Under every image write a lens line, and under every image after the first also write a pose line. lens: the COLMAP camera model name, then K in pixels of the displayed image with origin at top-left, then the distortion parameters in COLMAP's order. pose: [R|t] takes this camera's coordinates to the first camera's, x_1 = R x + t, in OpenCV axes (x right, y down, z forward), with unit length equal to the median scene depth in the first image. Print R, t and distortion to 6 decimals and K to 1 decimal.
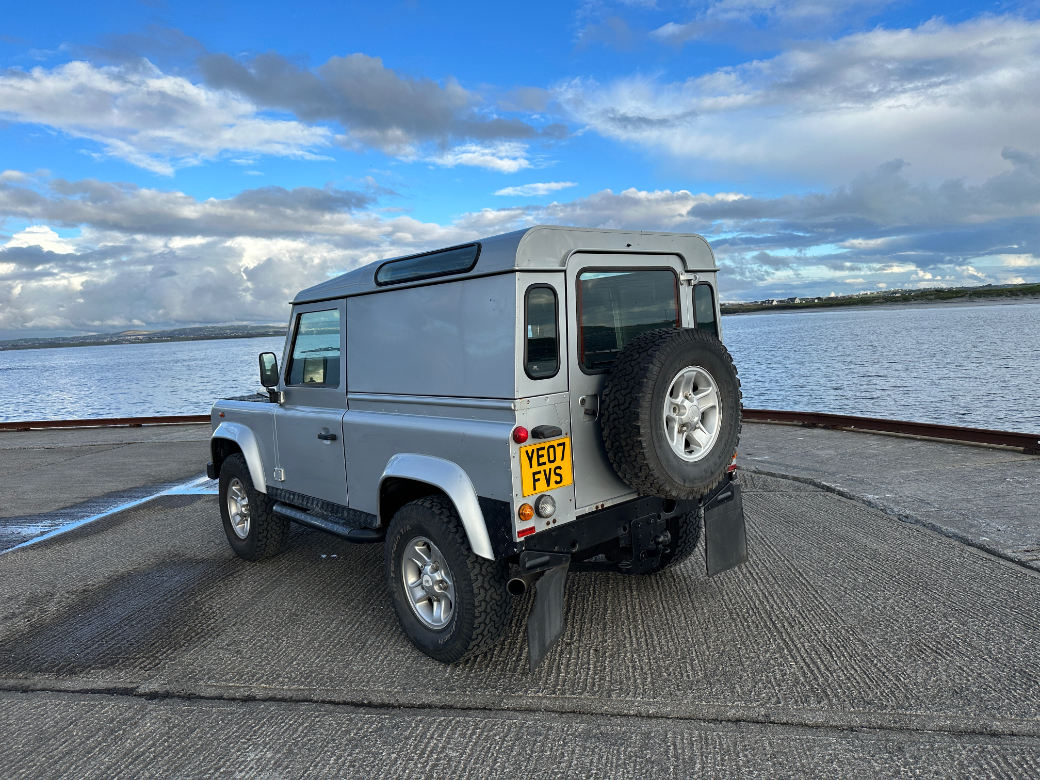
lens RADIAL K [[732.3, 0, 520.0], [0, 732.3, 390.0], [0, 0, 1]] dist [0.004519, -0.049631]
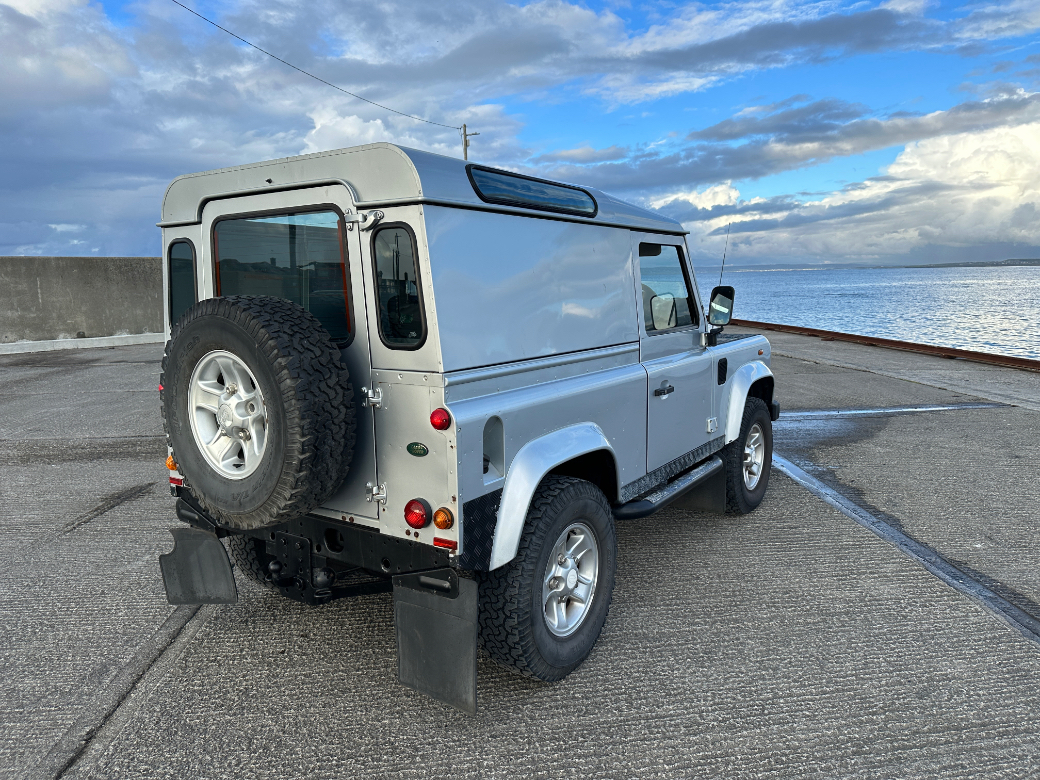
lens RADIAL K [[732.3, 0, 520.0], [0, 732.3, 390.0], [0, 0, 1]] dist [0.004519, -0.049631]
pose [[0.259980, 0.211134, -0.942249, 1.013979], [-0.080851, 0.977136, 0.196644, -0.163408], [0.962223, 0.025058, 0.271106, 1.098042]]
